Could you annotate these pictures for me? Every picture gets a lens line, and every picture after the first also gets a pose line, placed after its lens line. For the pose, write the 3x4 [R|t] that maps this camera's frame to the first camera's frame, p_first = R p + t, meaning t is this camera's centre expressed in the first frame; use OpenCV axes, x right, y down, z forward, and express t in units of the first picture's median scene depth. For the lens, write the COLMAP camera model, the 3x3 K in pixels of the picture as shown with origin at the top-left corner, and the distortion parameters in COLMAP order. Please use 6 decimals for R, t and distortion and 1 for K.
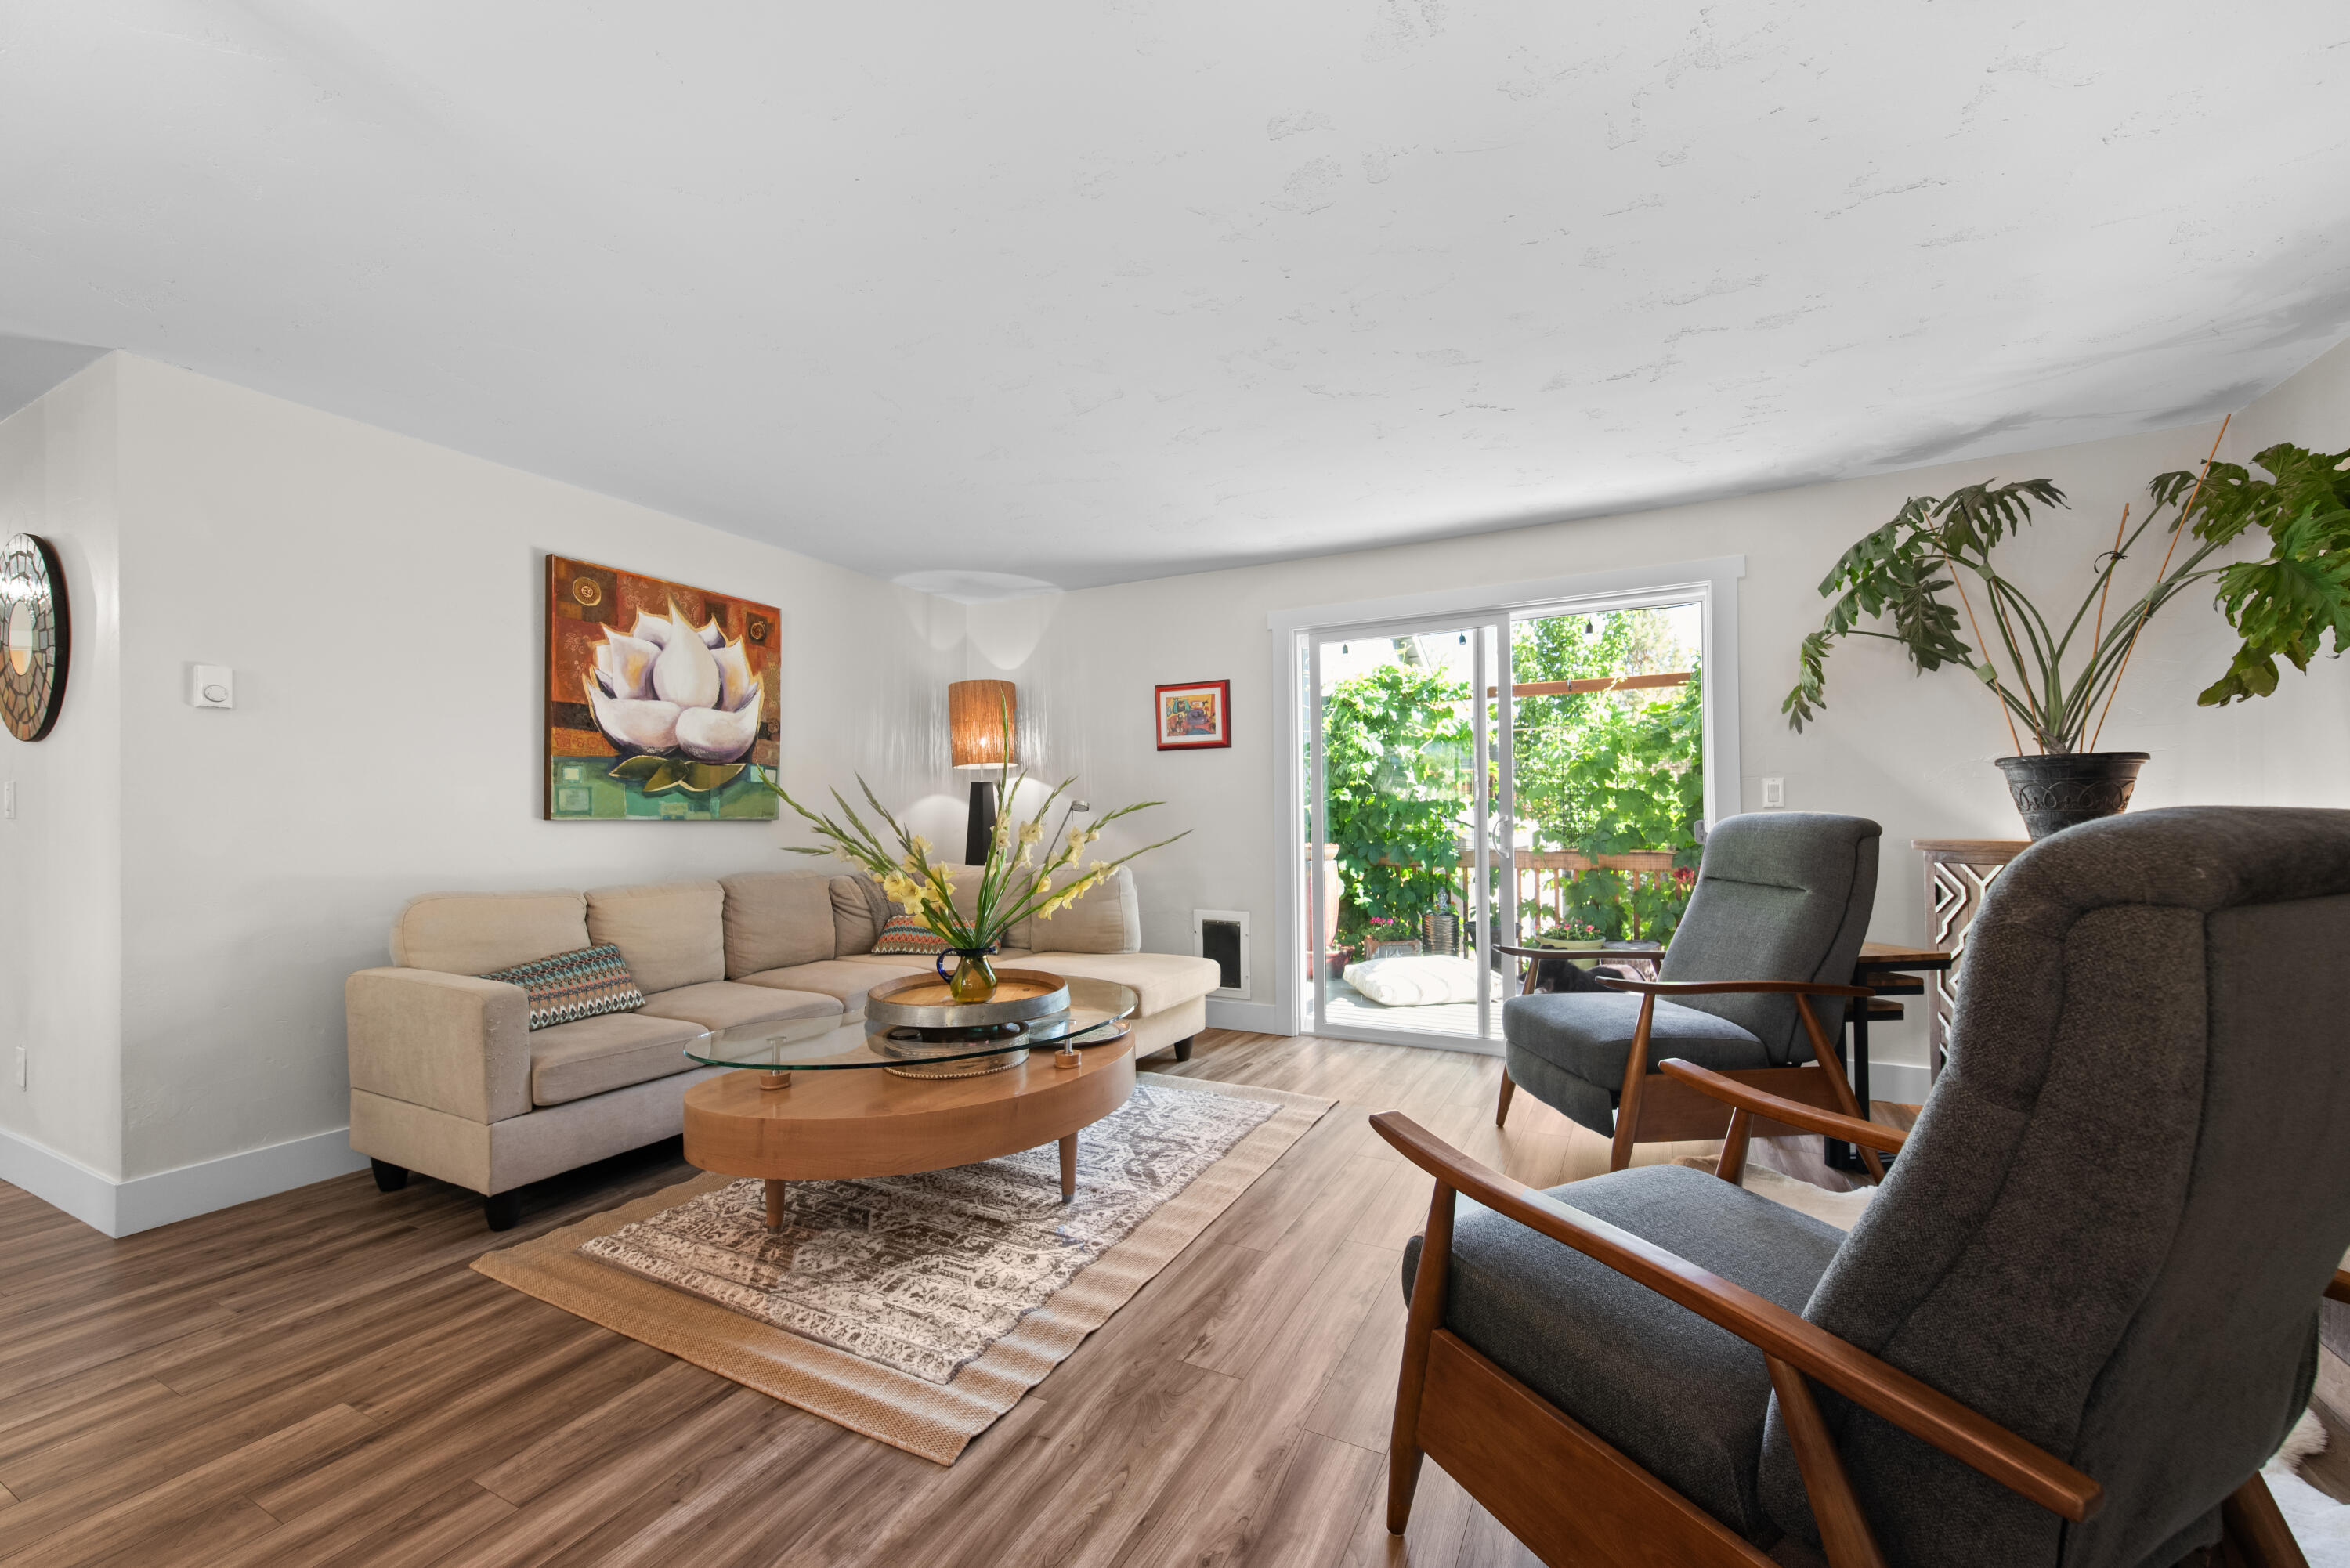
lens RADIAL K [[912.7, 0, 1178.1], [0, 912.7, 796.8], [0, 0, 1]] dist [0.007882, -0.000109]
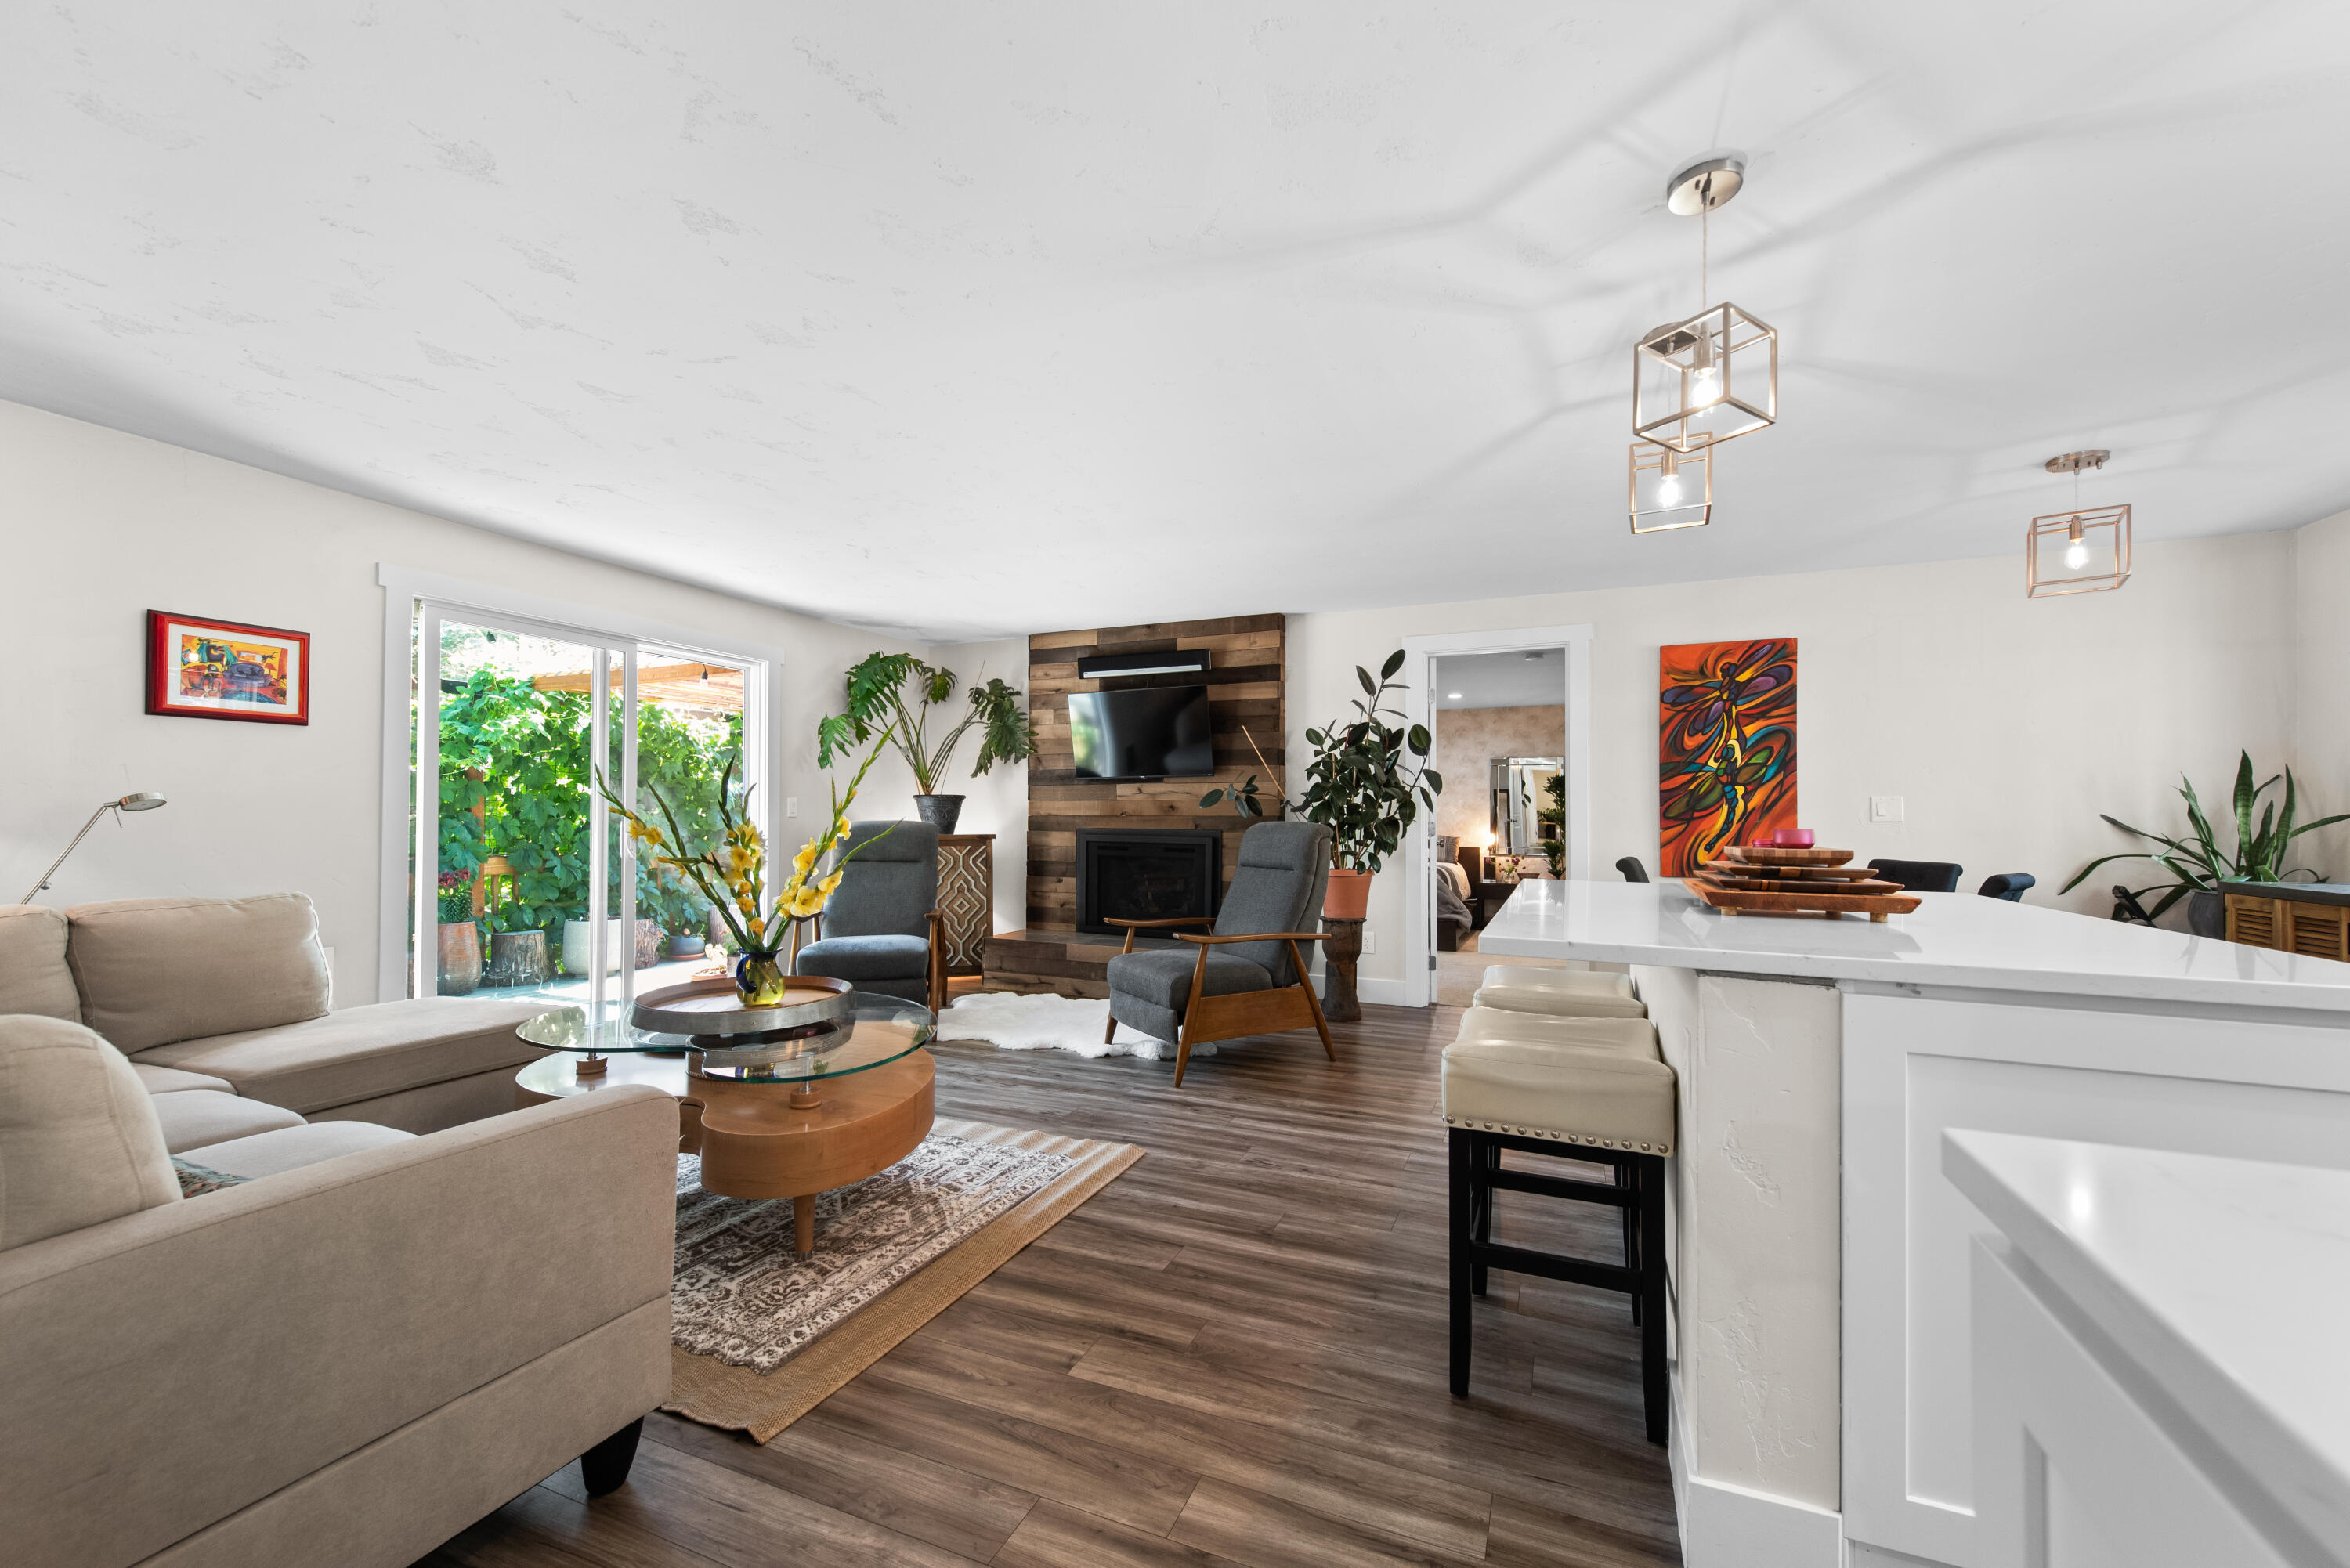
lens RADIAL K [[924.8, 0, 1177.6], [0, 924.8, 807.8], [0, 0, 1]] dist [0.017923, -0.004899]
pose [[-0.070432, 0.020200, 0.997312, -1.530357], [-0.023816, 0.999476, -0.021926, 0.023064], [-0.997232, -0.025297, -0.069914, 0.740840]]
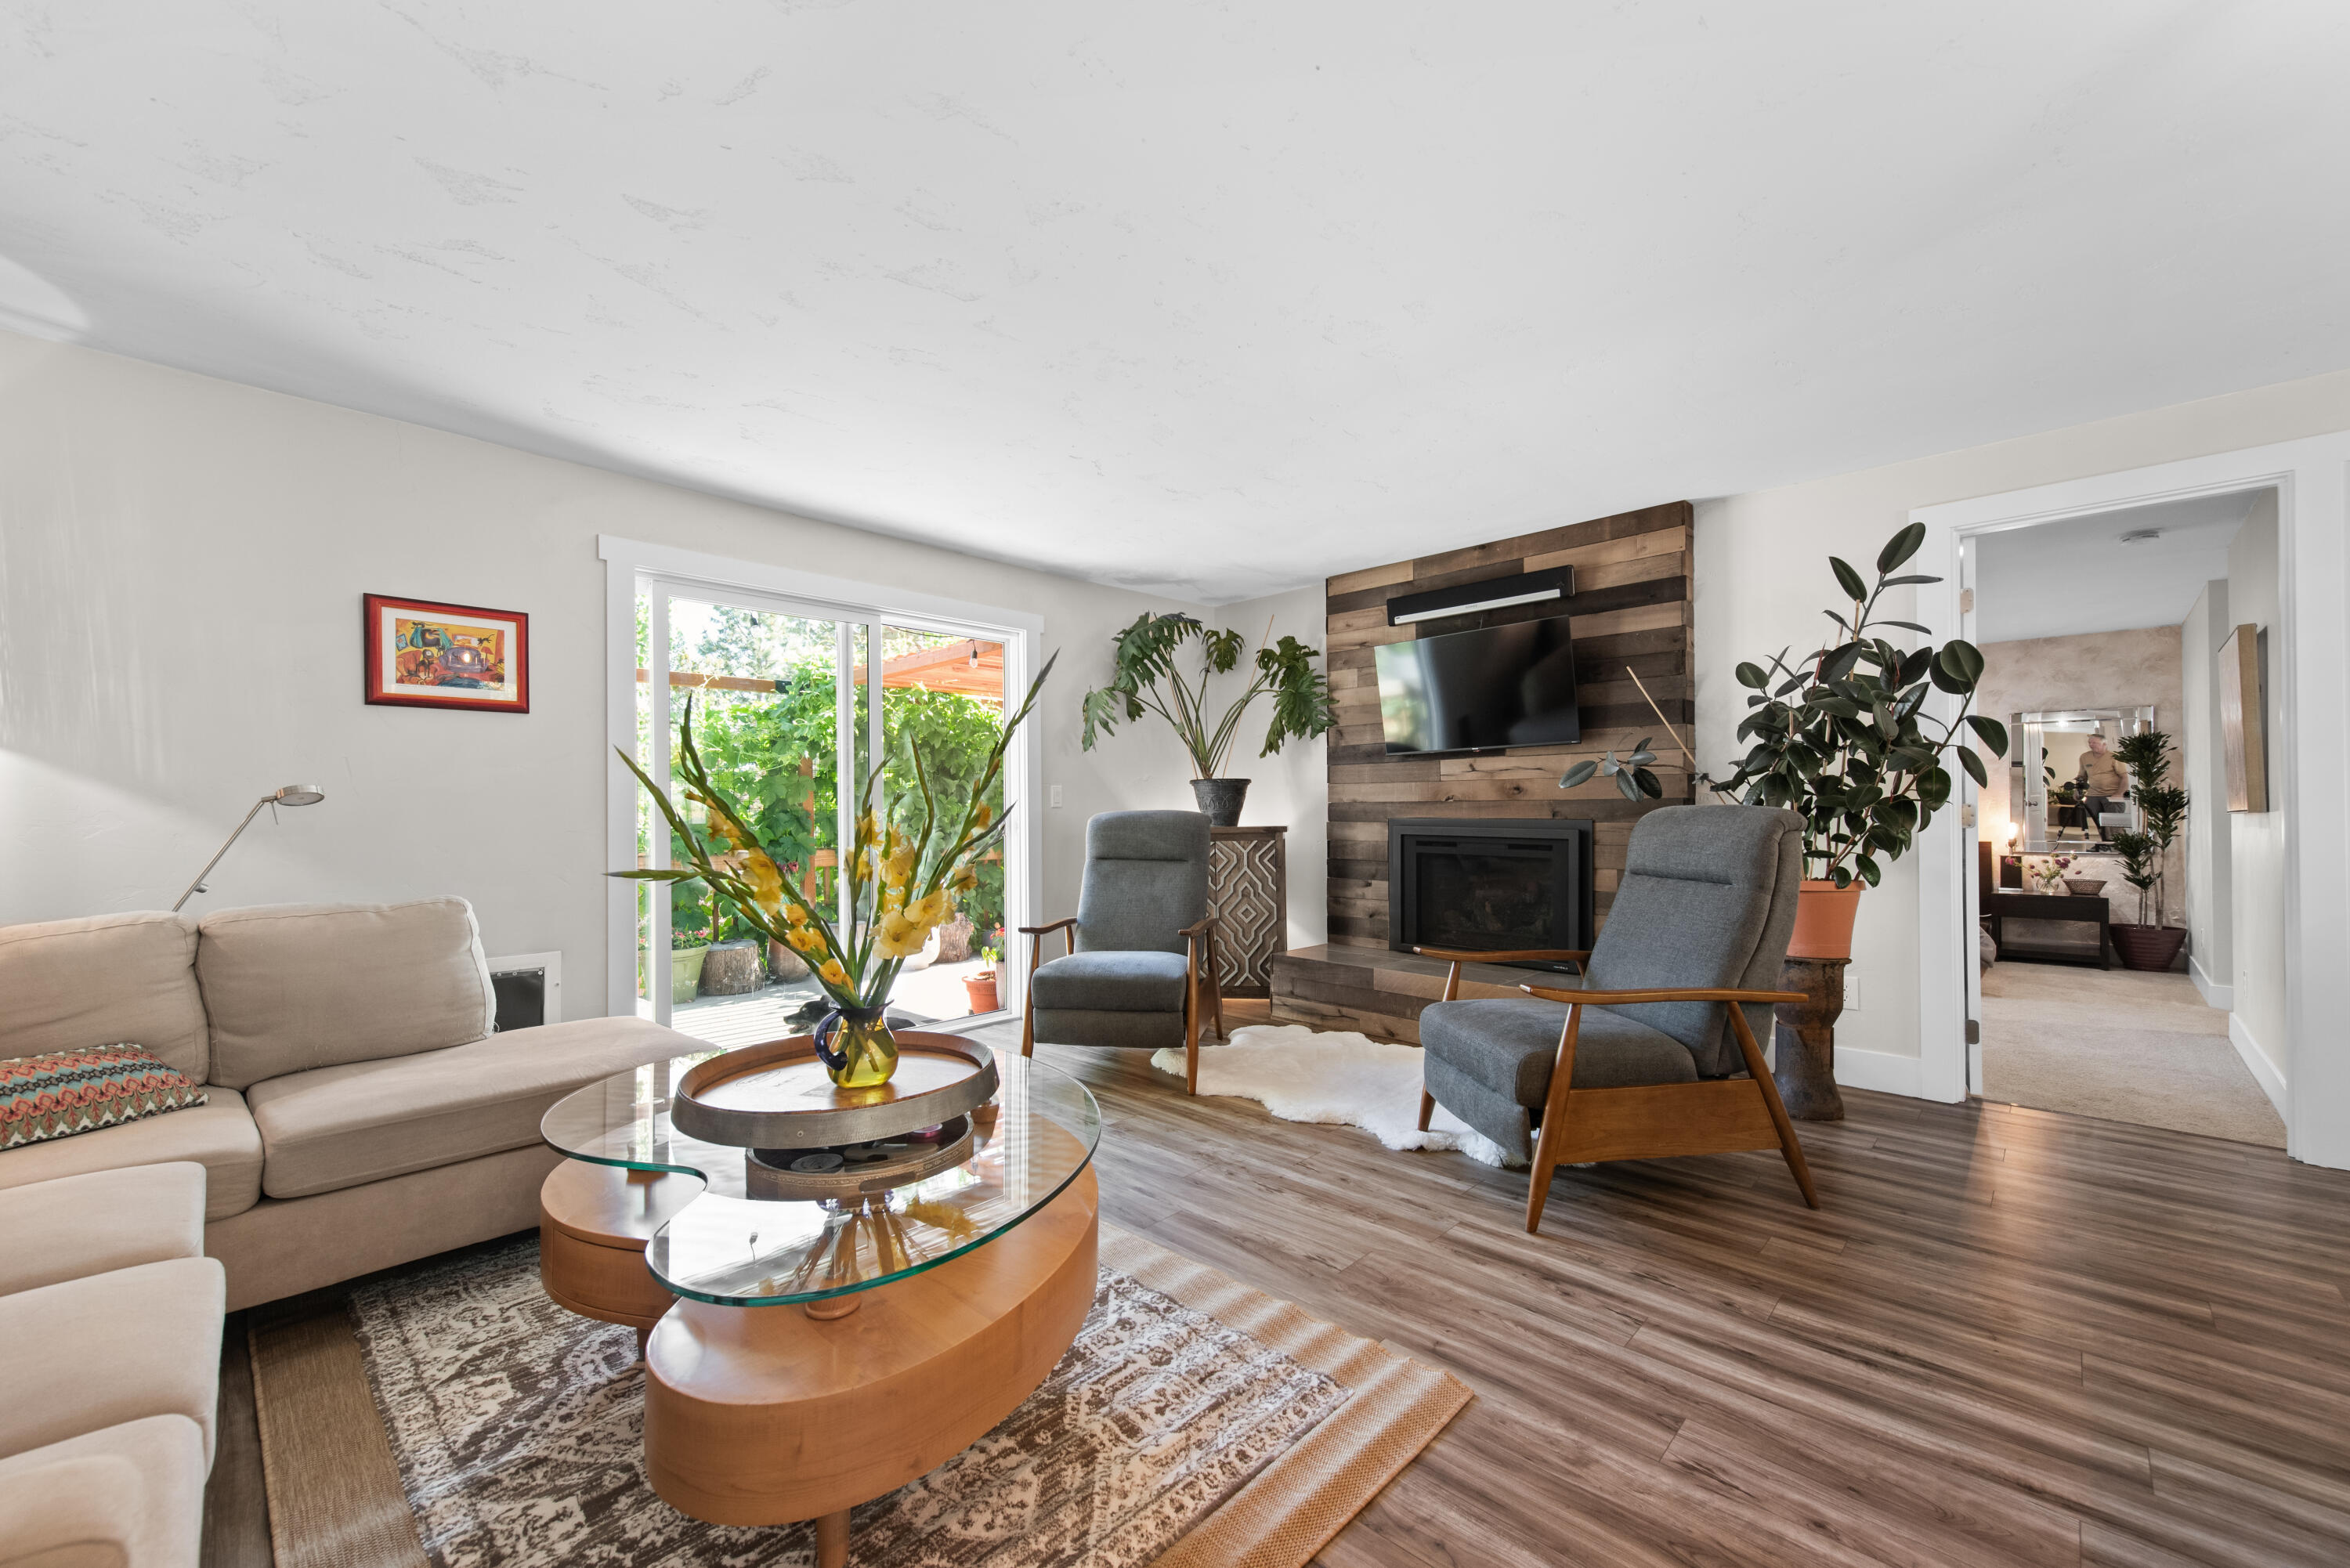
lens RADIAL K [[924.8, 0, 1177.6], [0, 924.8, 807.8], [0, 0, 1]] dist [0.017923, -0.004899]
pose [[0.286583, 0.008716, 0.958016, -0.973174], [-0.015399, 0.999871, -0.004490, 0.023955], [-0.957932, -0.013466, 0.286681, 0.699422]]
